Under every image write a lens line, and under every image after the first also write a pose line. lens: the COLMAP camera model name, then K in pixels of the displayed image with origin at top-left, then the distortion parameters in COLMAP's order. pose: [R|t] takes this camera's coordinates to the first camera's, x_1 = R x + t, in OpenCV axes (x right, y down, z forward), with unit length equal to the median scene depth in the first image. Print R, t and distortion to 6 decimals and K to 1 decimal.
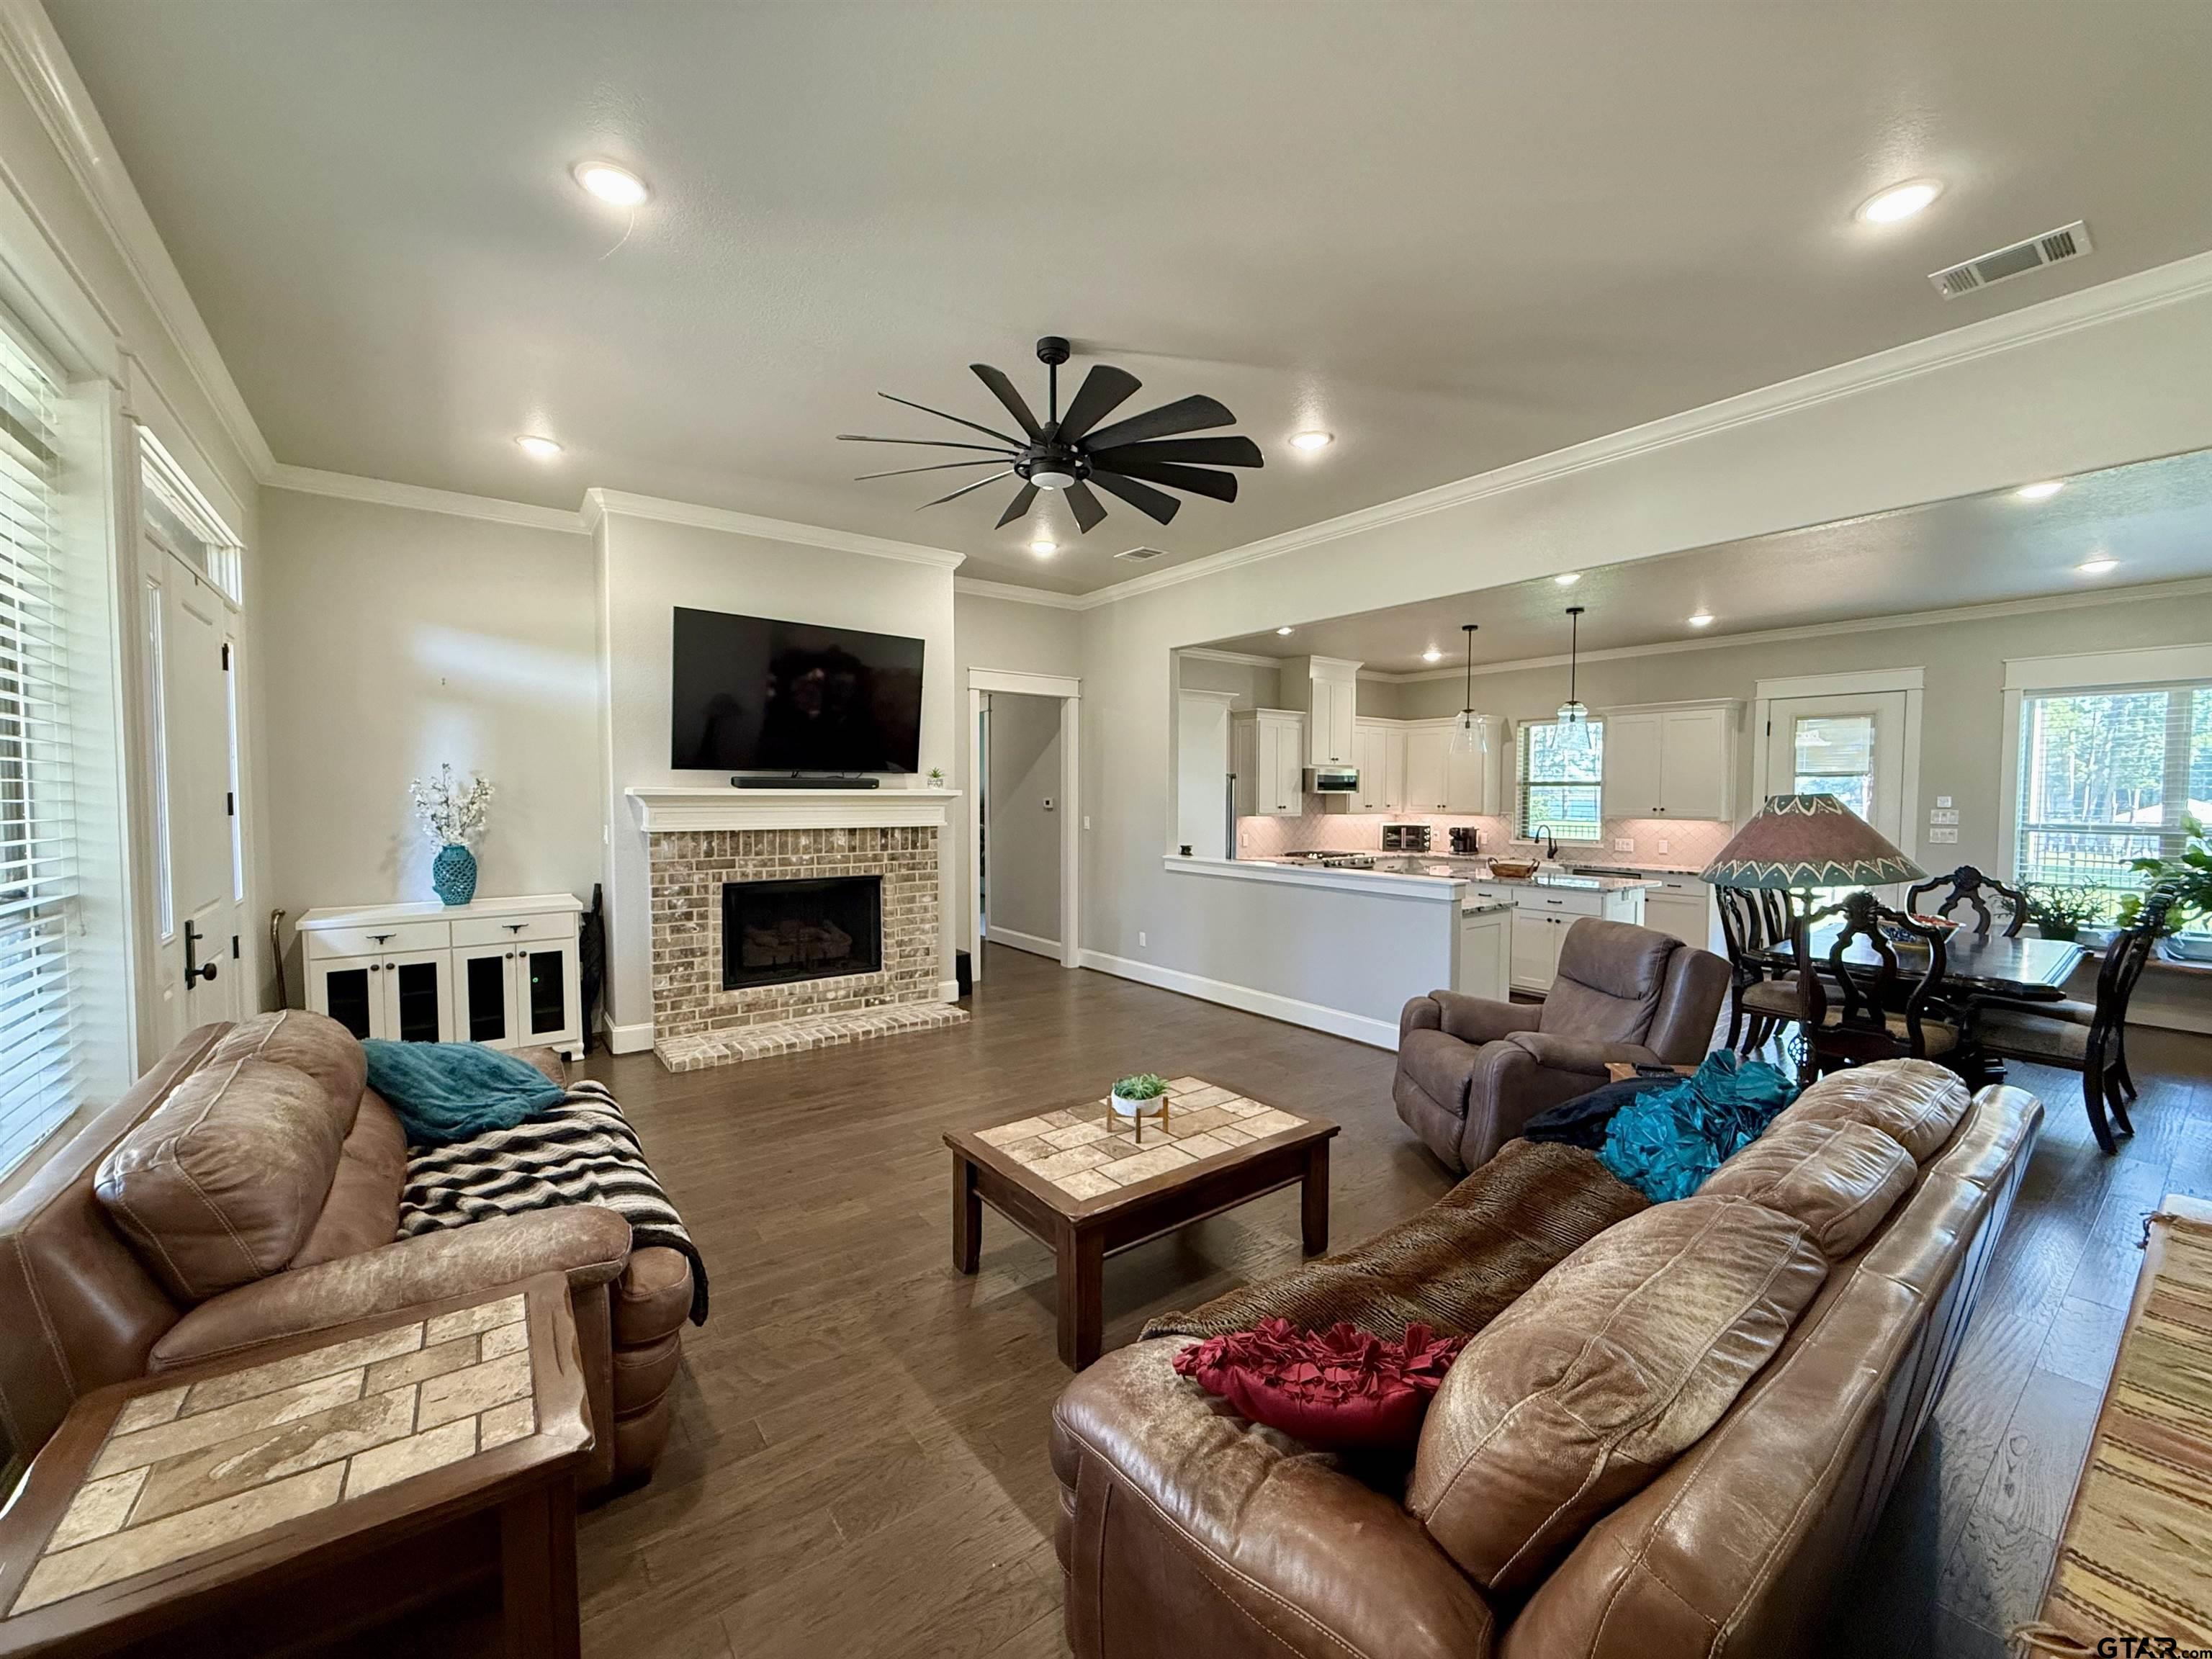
lens RADIAL K [[881.8, 0, 1103.5], [0, 881.8, 832.0], [0, 0, 1]] dist [0.000249, -0.000248]
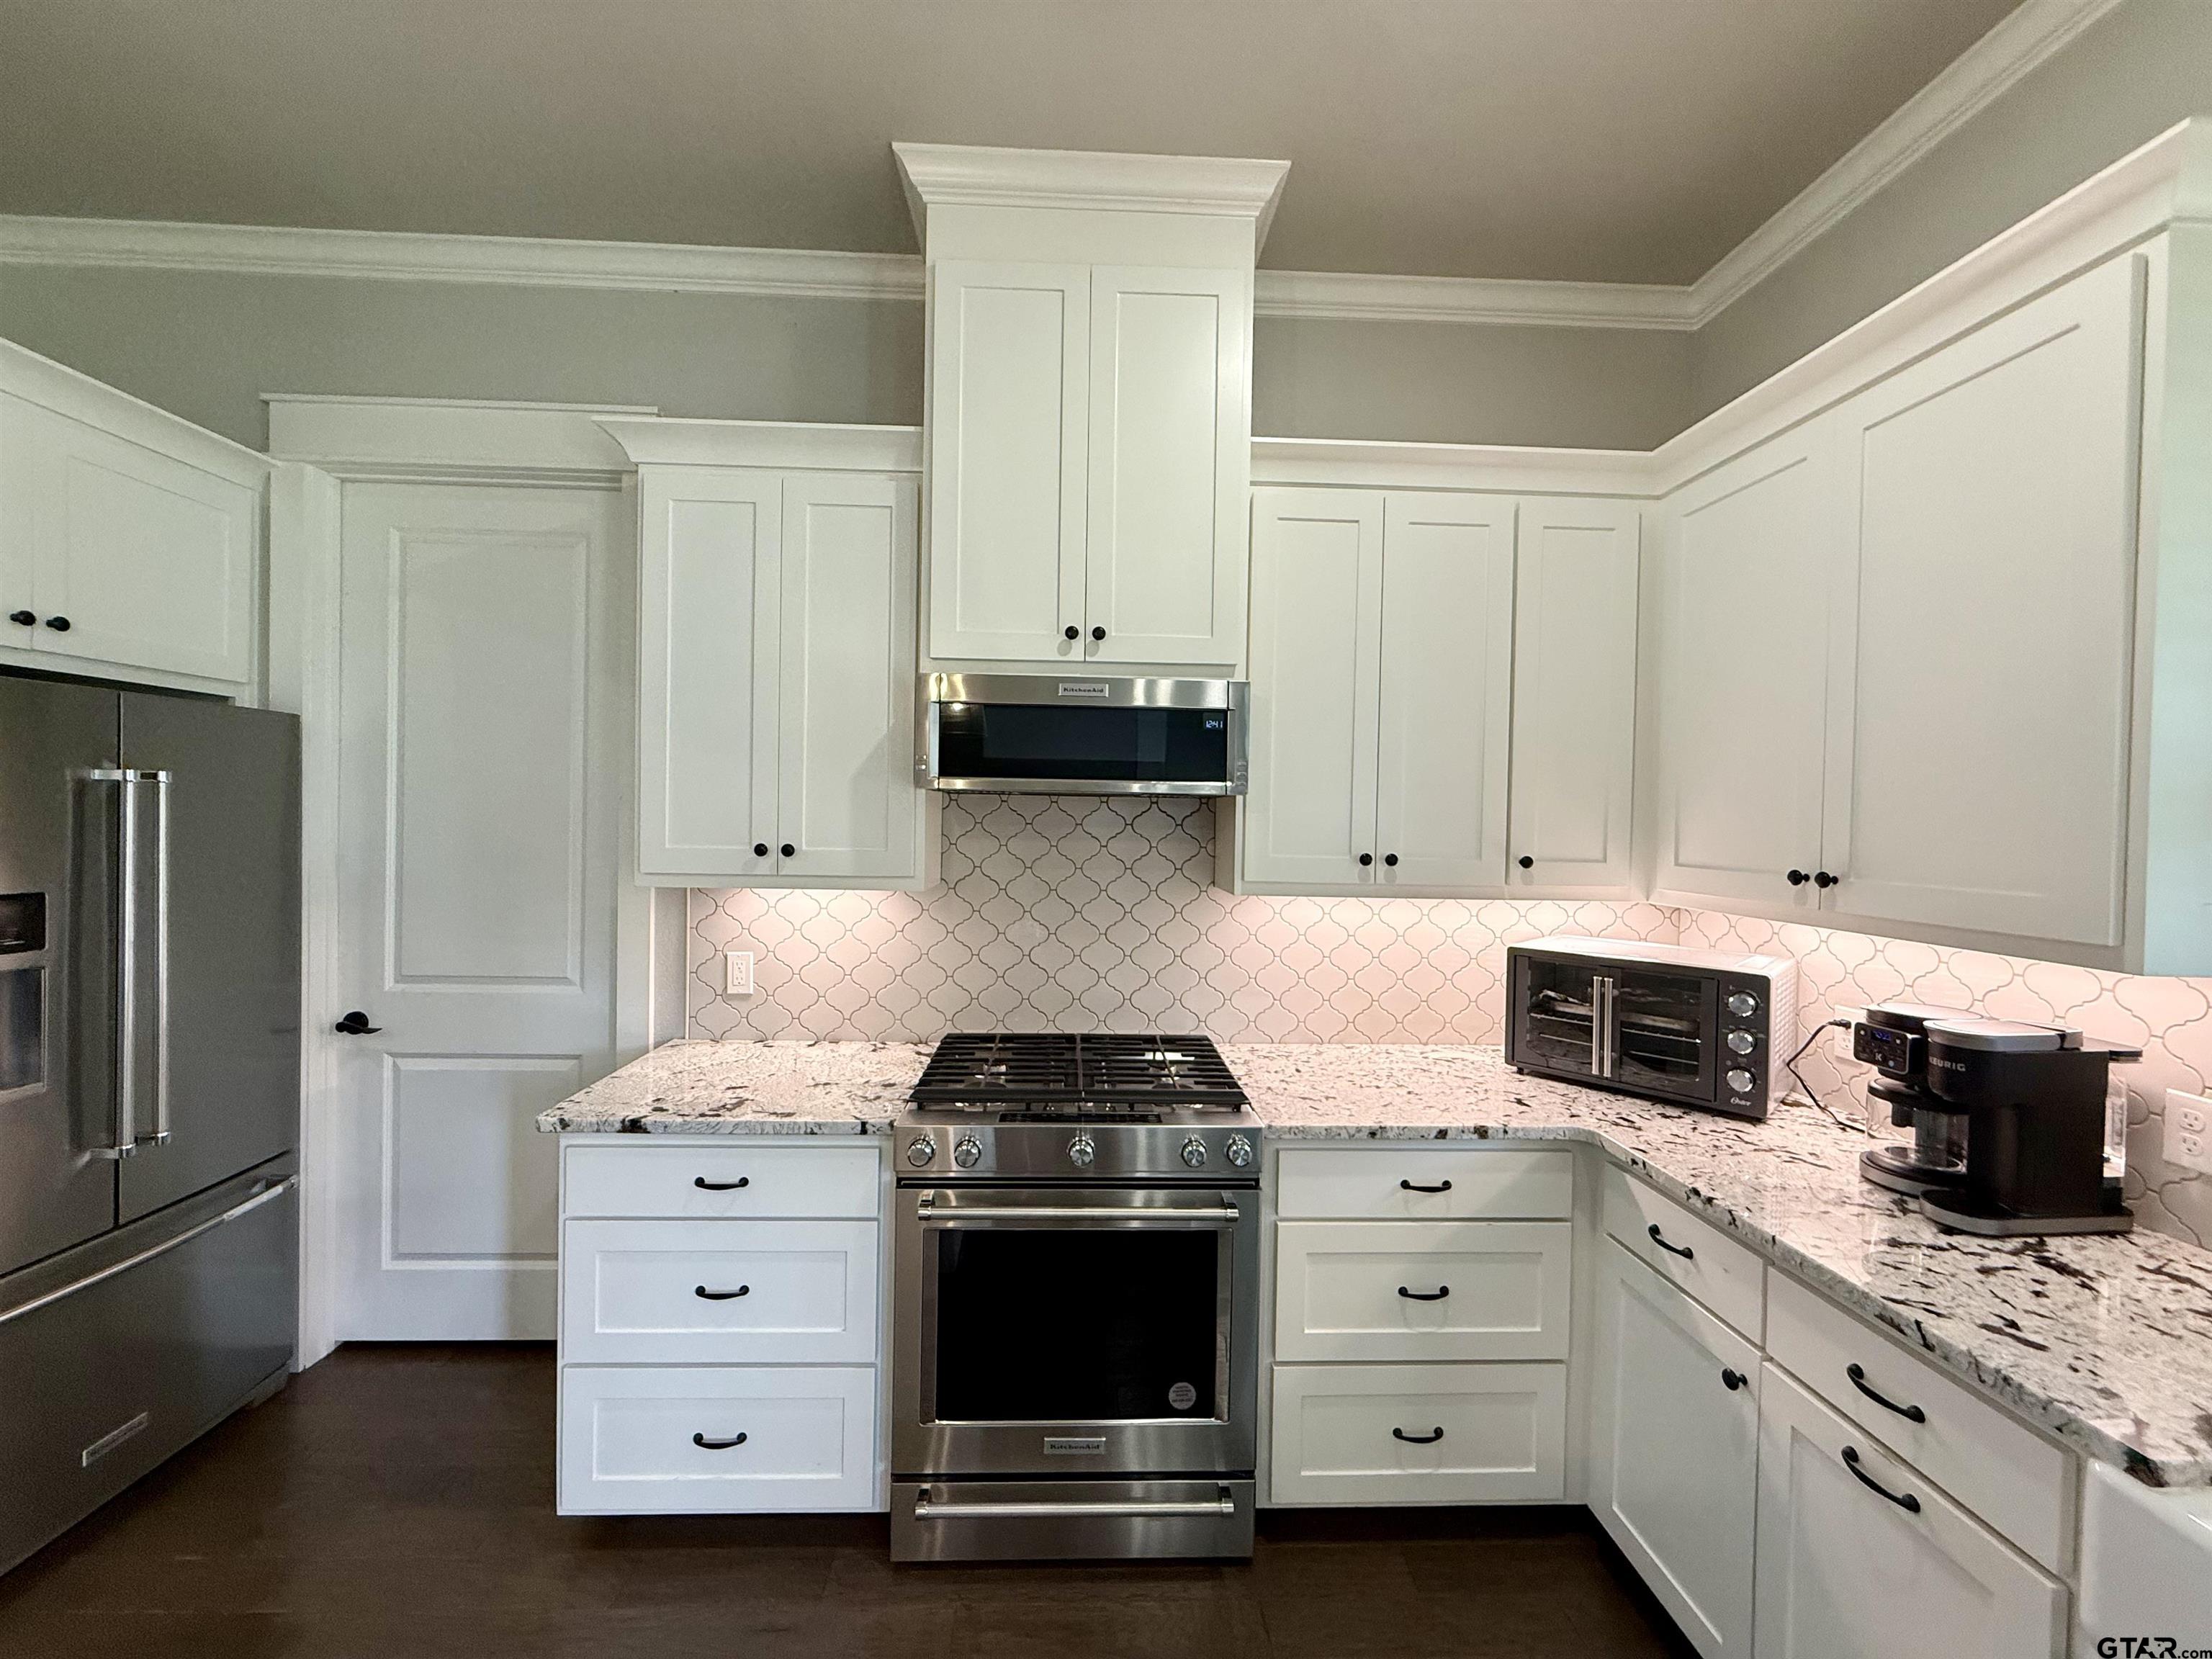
lens RADIAL K [[881.8, 0, 1098.8], [0, 881.8, 830.2], [0, 0, 1]] dist [0.000249, -0.000248]
pose [[0.821378, 0.021418, -0.569982, 0.602887], [-0.040769, 0.998943, -0.021214, -0.047238], [0.568925, 0.040662, 0.821384, 1.288674]]
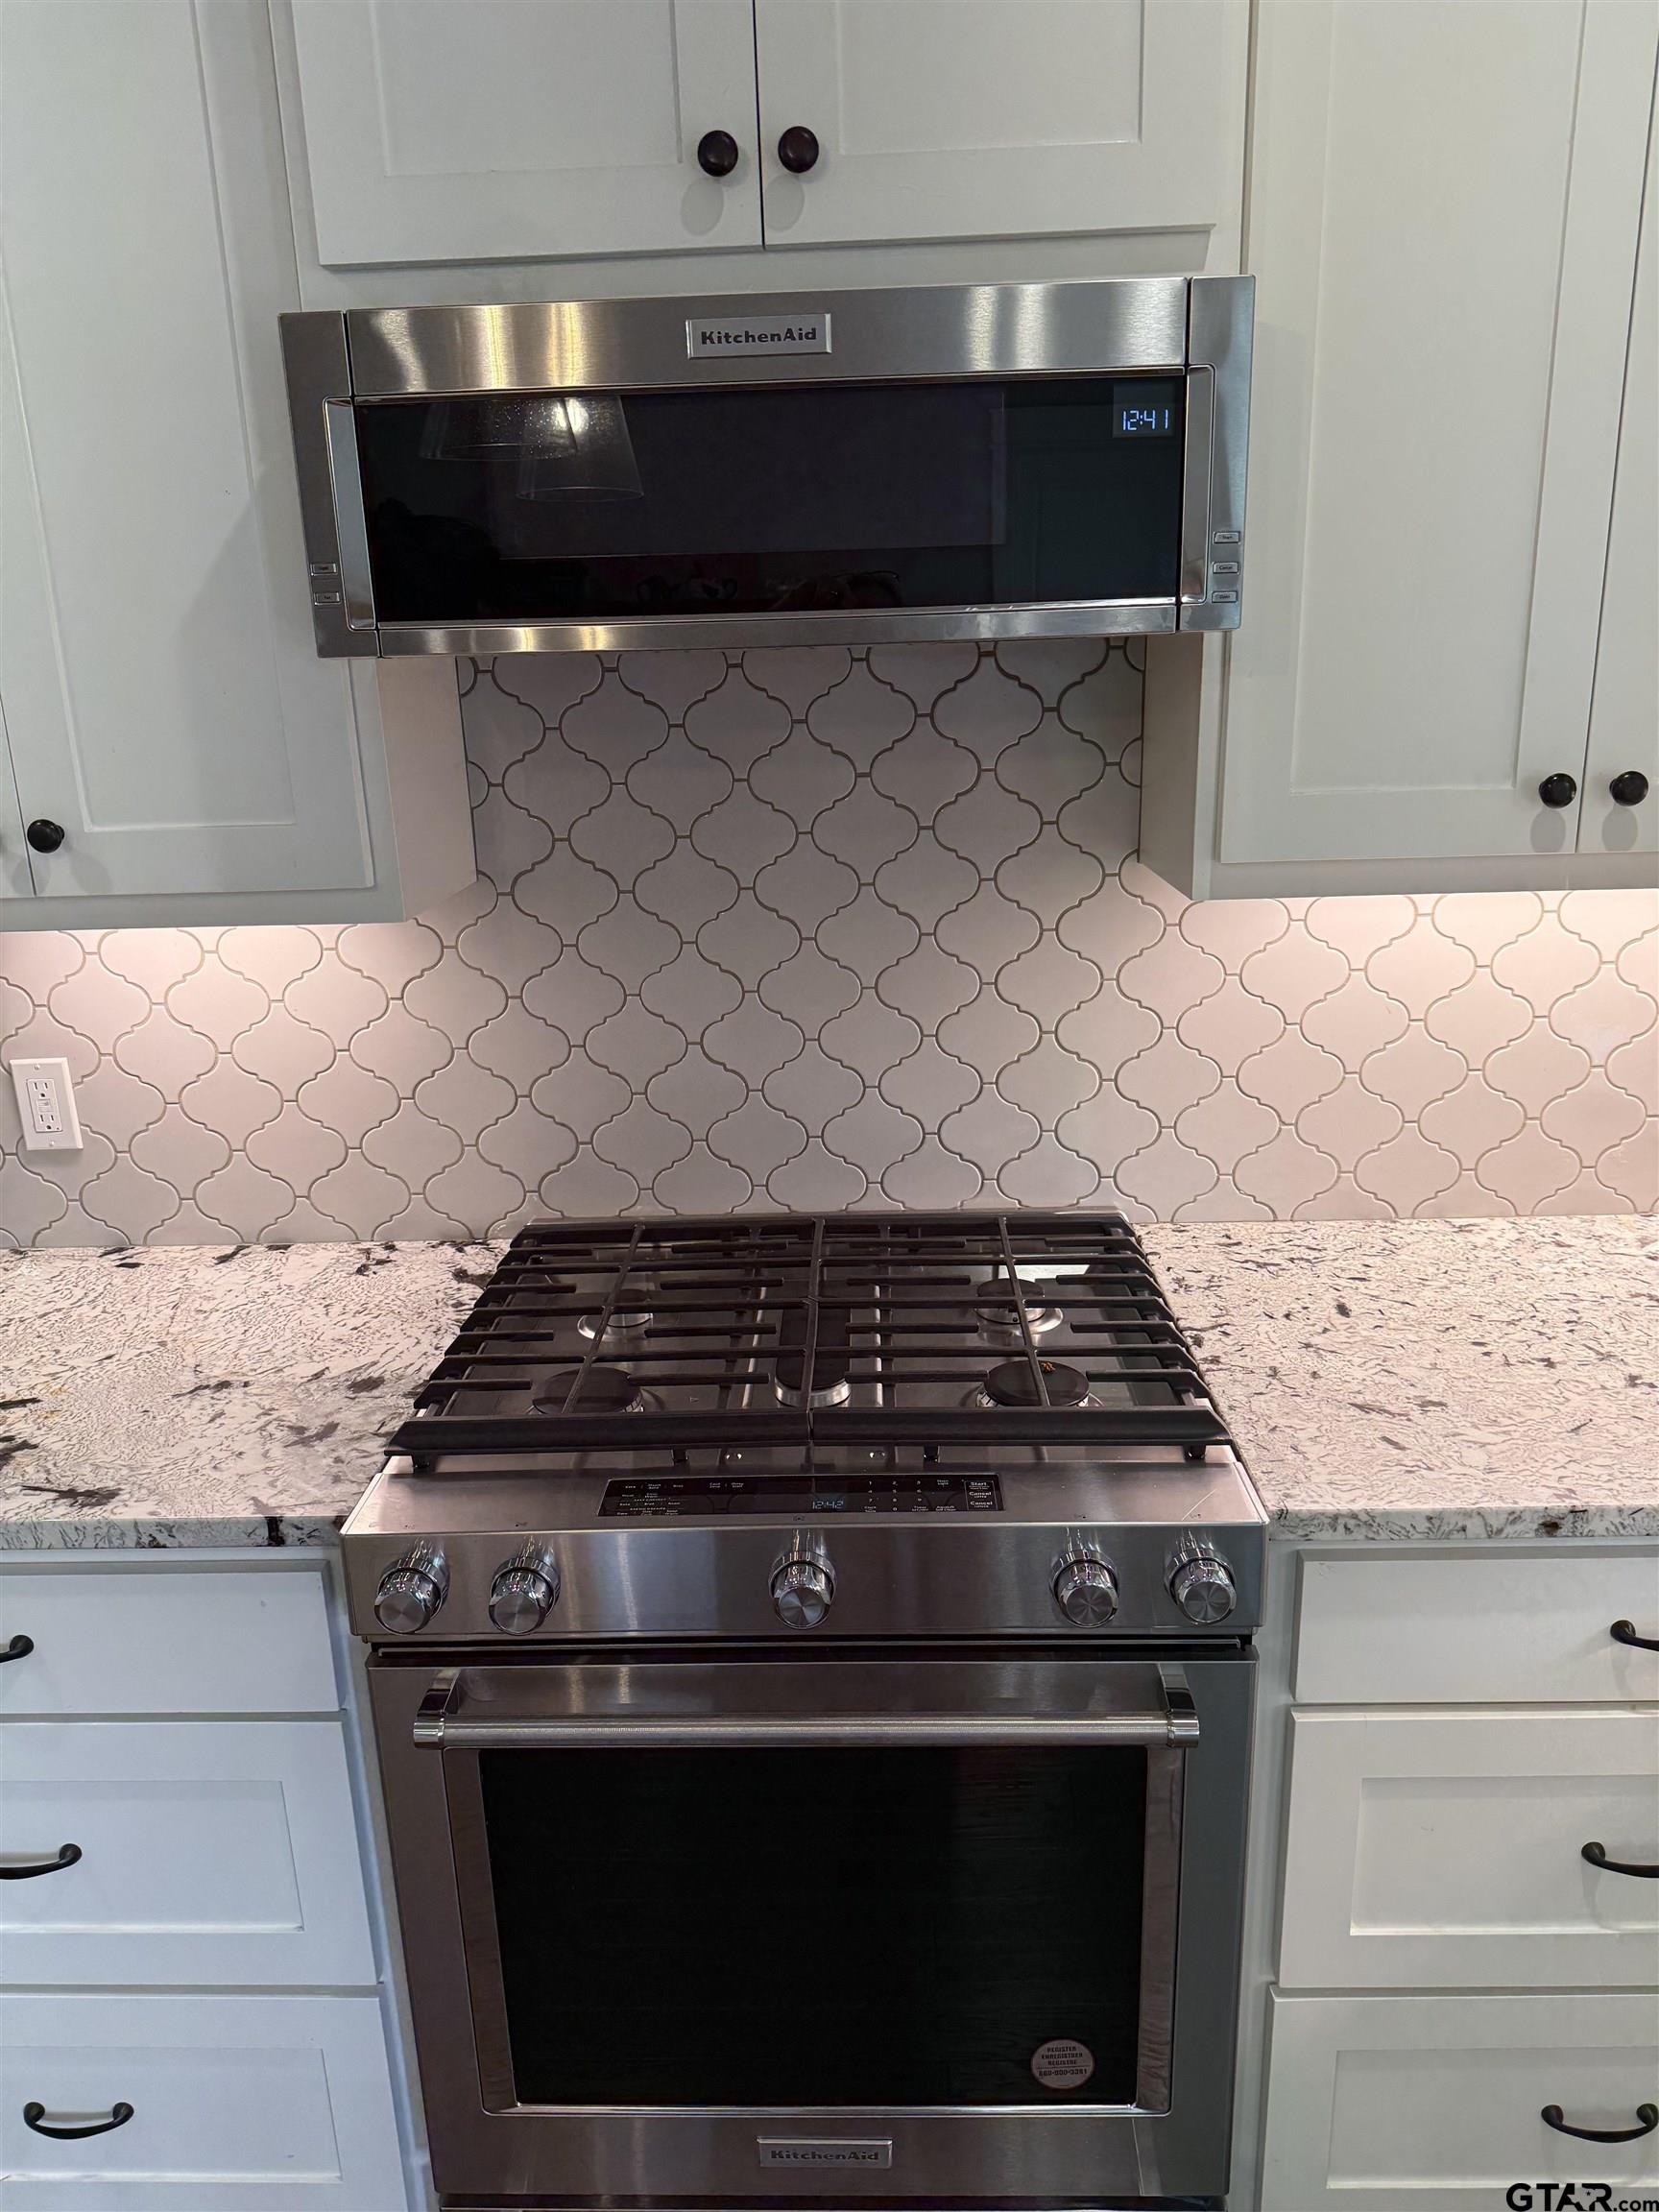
lens RADIAL K [[1546.6, 0, 819.8], [0, 1546.6, 1100.8], [0, 0, 1]] dist [0.084611, -0.114981]
pose [[0.783187, 0.147382, -0.604067, 0.551761], [0.006368, 0.969550, 0.244810, -0.060345], [0.621754, -0.195579, 0.758400, 1.385952]]
